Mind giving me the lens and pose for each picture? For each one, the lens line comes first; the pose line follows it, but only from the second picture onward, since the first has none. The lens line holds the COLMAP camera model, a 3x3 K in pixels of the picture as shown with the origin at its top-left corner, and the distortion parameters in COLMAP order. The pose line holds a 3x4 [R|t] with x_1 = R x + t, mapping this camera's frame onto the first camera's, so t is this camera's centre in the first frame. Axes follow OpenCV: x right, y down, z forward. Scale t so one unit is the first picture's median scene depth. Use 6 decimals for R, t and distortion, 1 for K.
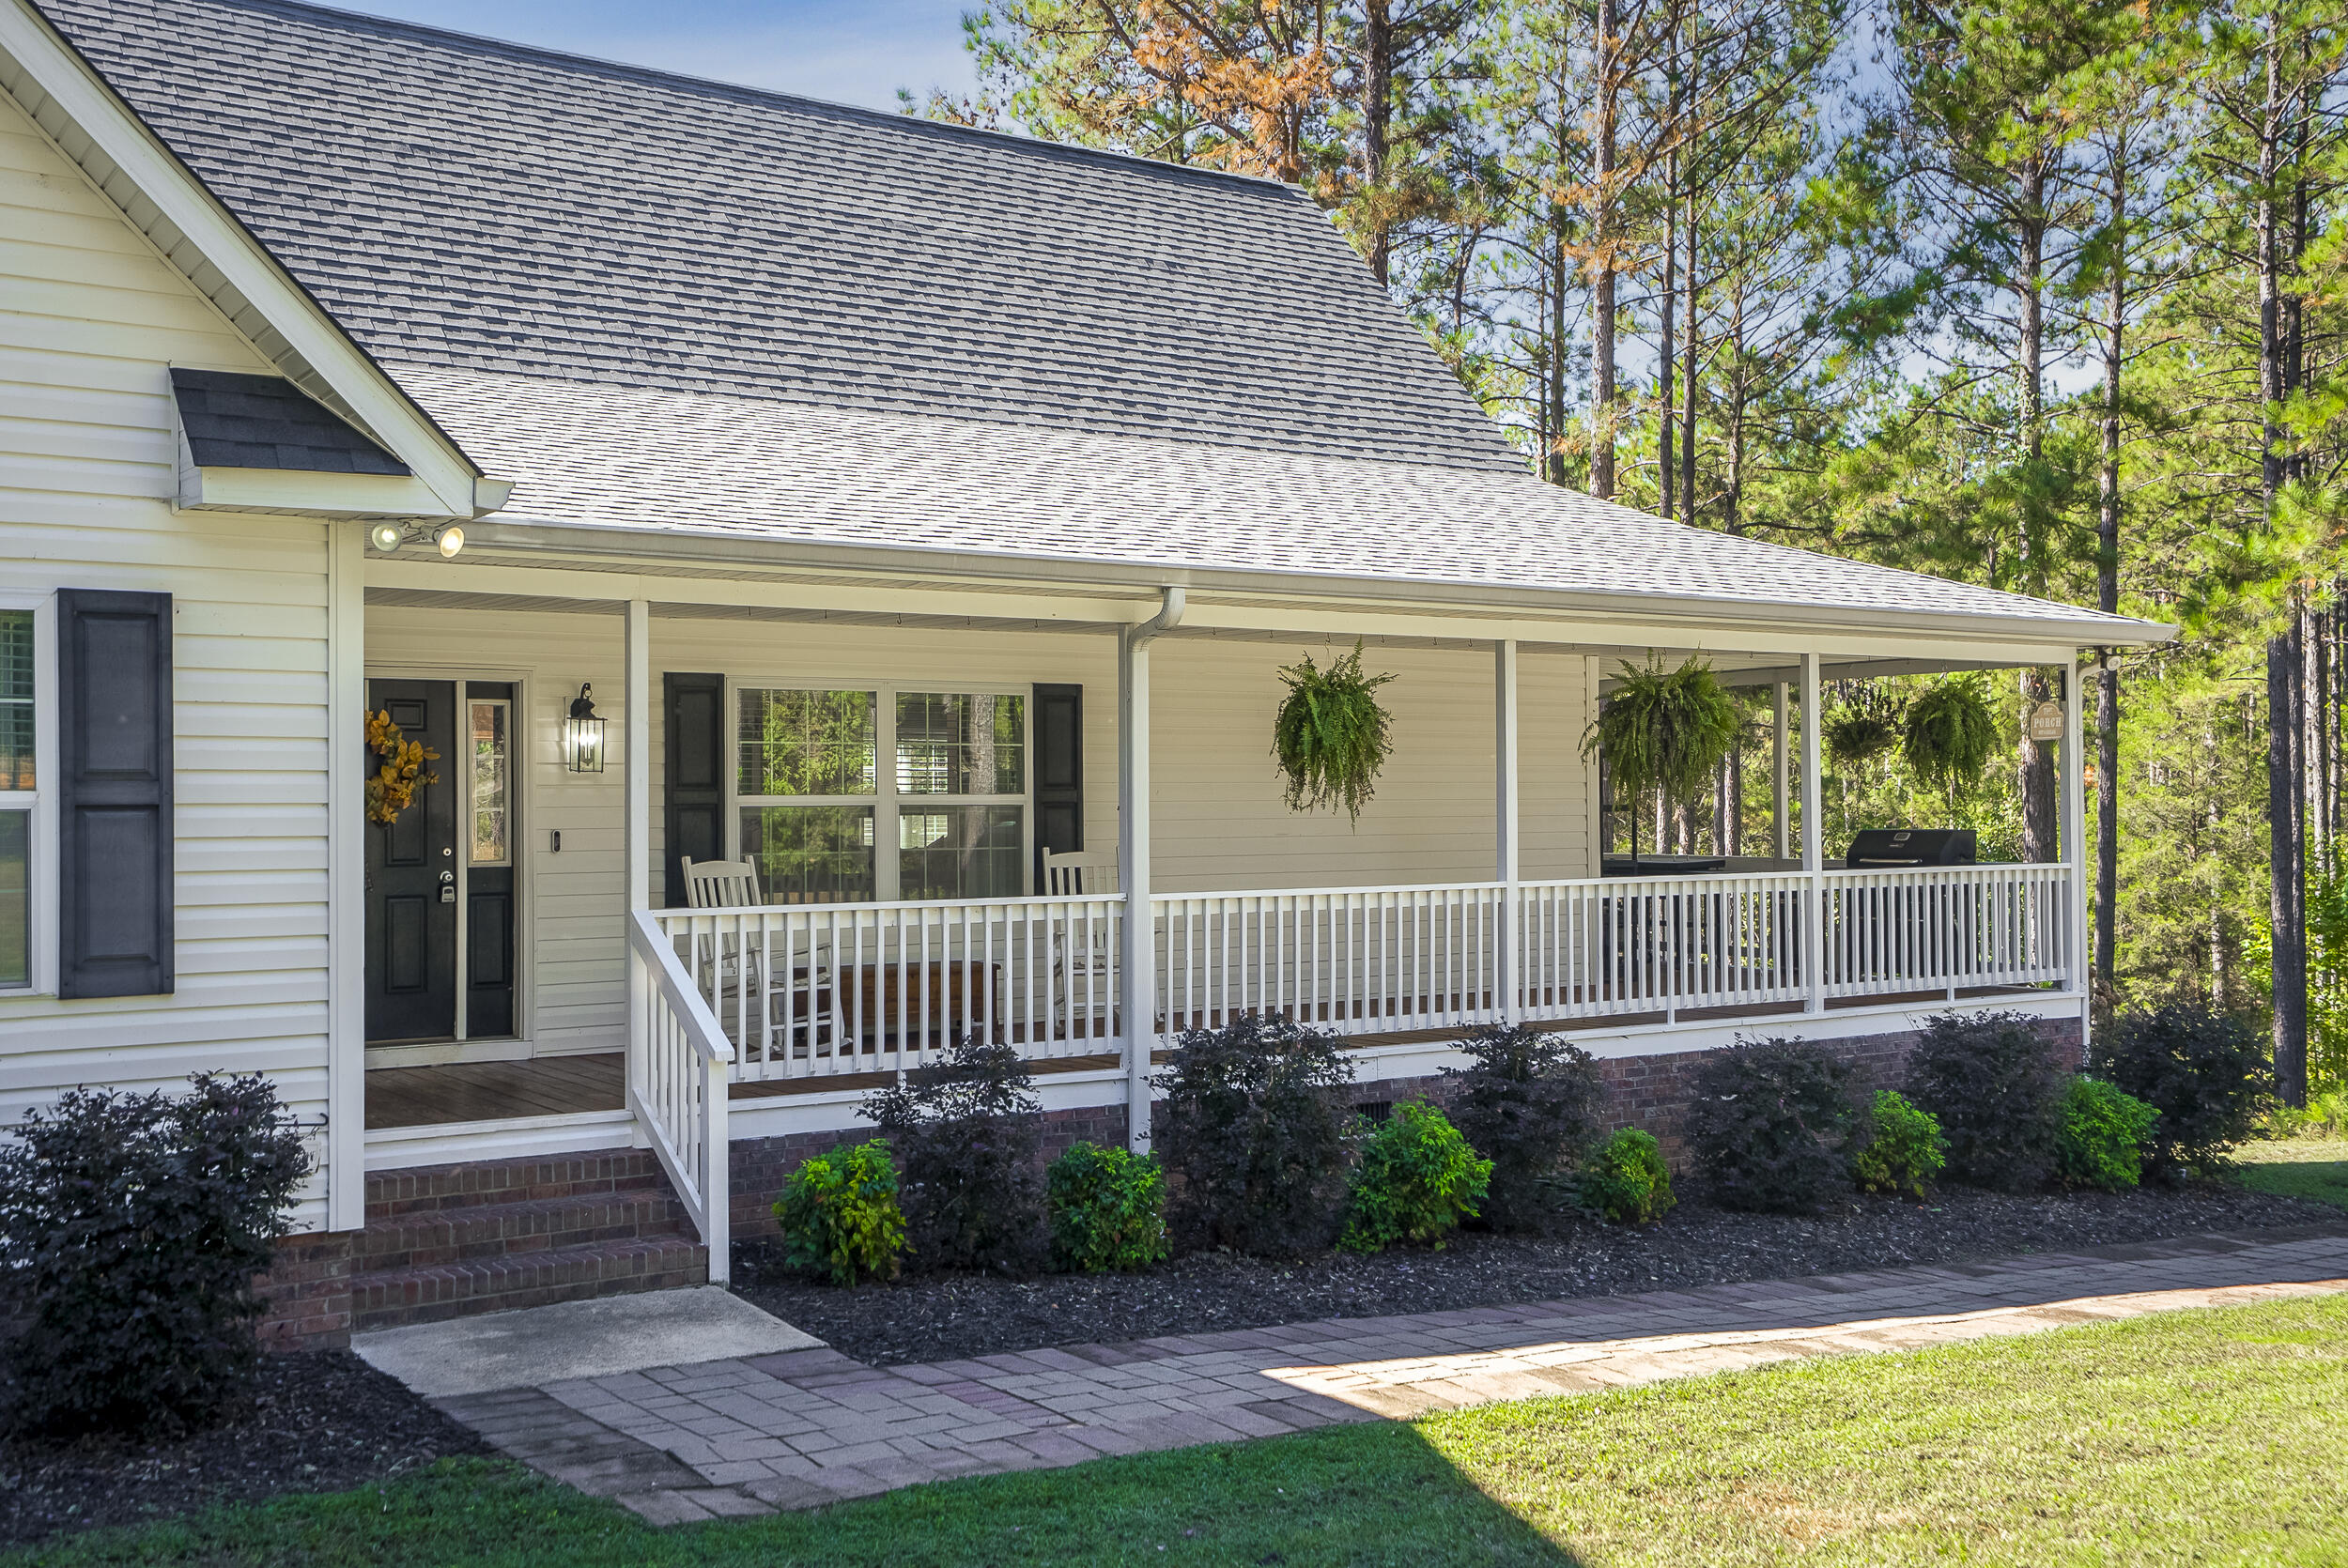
lens RADIAL K [[2290.3, 0, 1183.9], [0, 2290.3, 786.3], [0, 0, 1]] dist [0.060281, 0.000000]
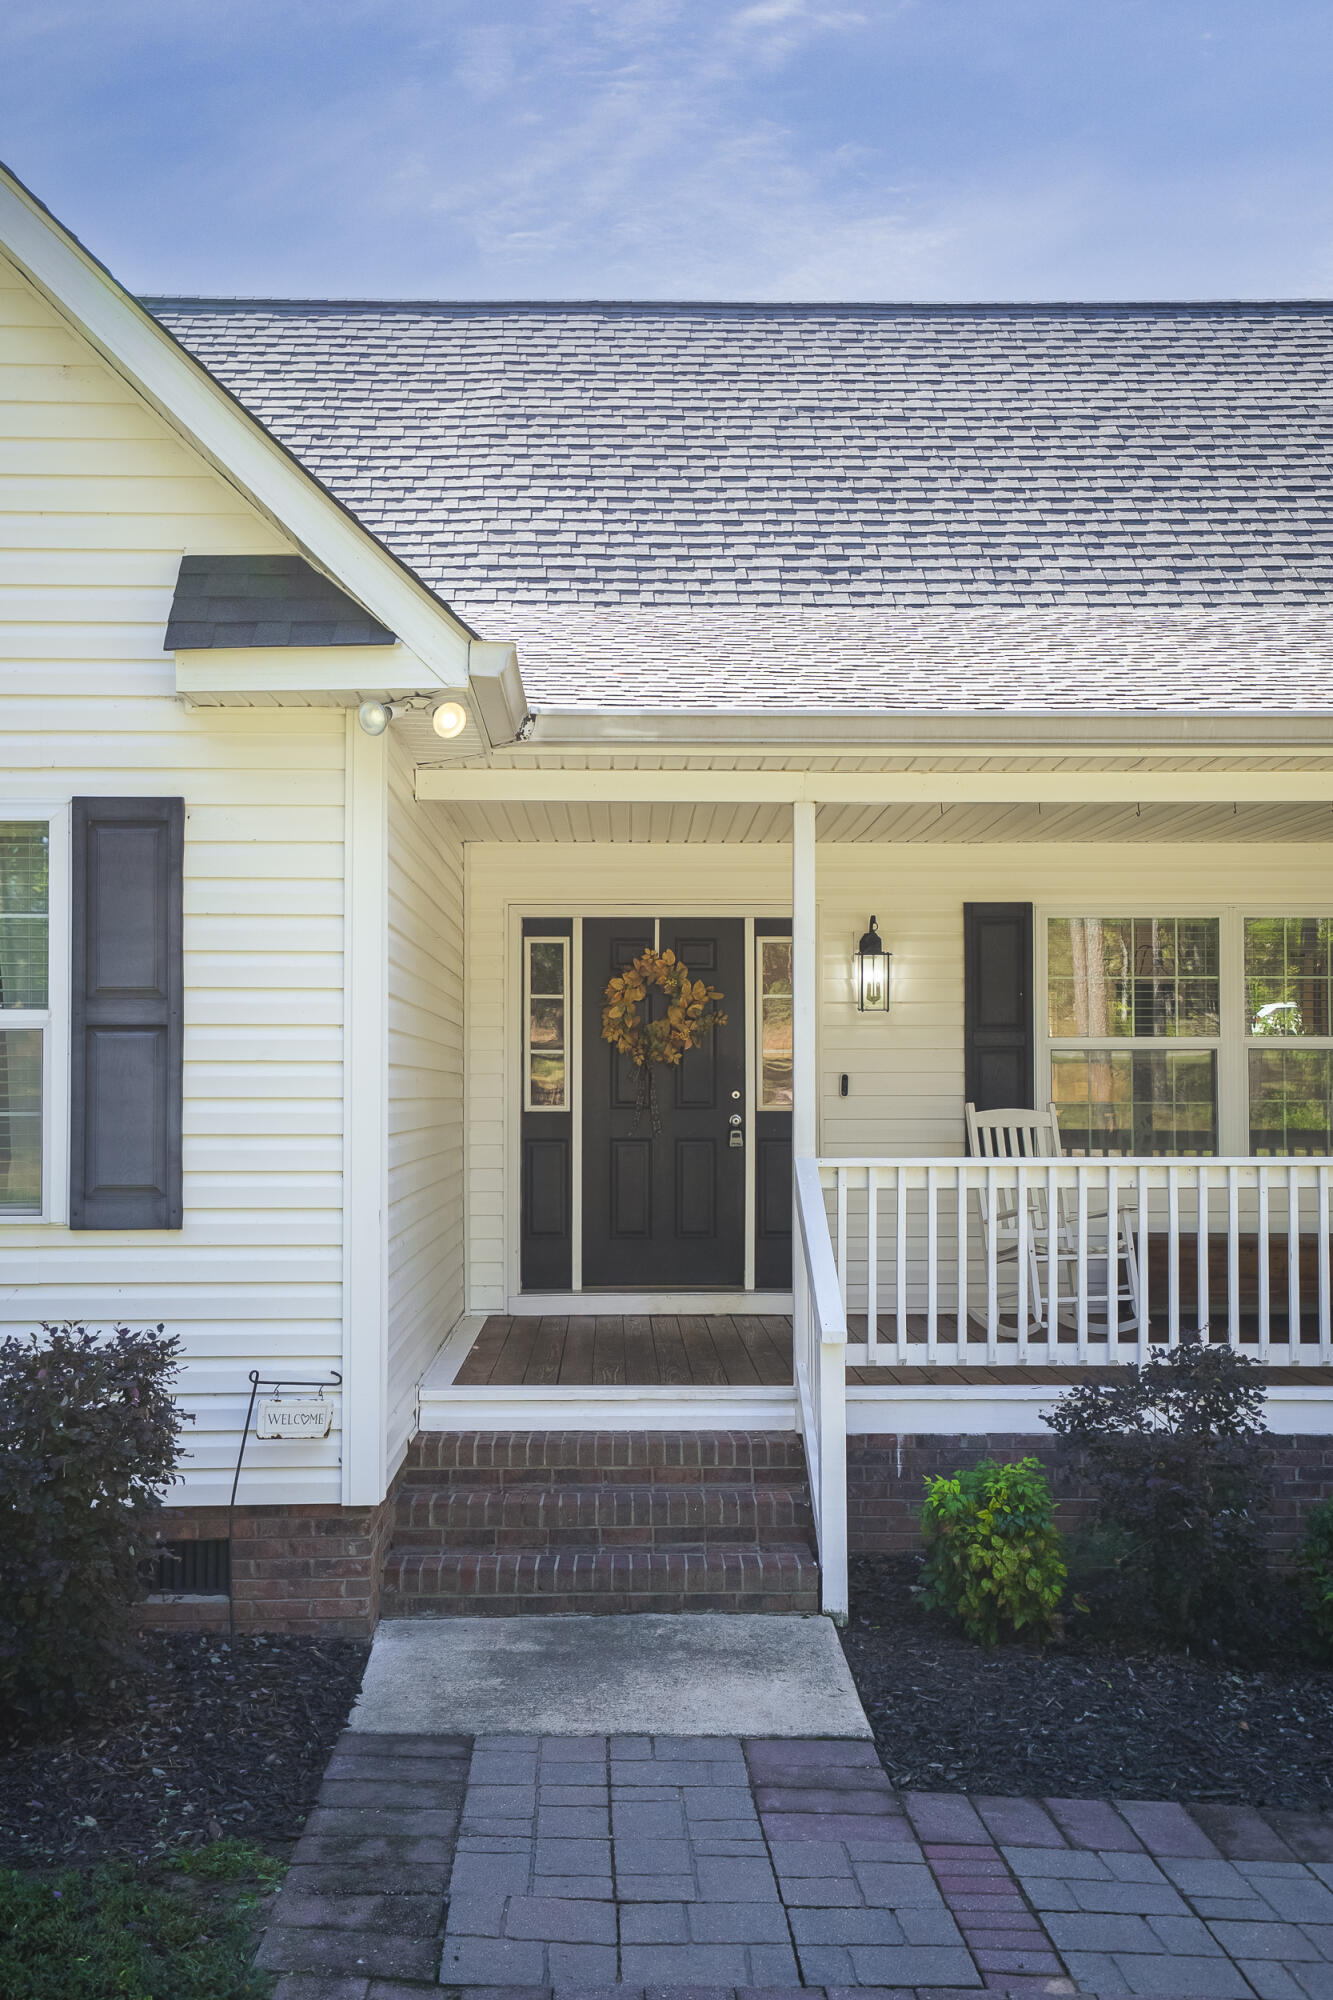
lens RADIAL K [[1951.2, 0, 656.9], [0, 1951.2, 1029.2], [0, 0, 1]] dist [0.060281, 0.000000]
pose [[0.842436, -0.009832, -0.538706, 0.091449], [0.000609, 0.999850, -0.017296, 0.014636], [0.538796, 0.014243, 0.842316, 0.278547]]
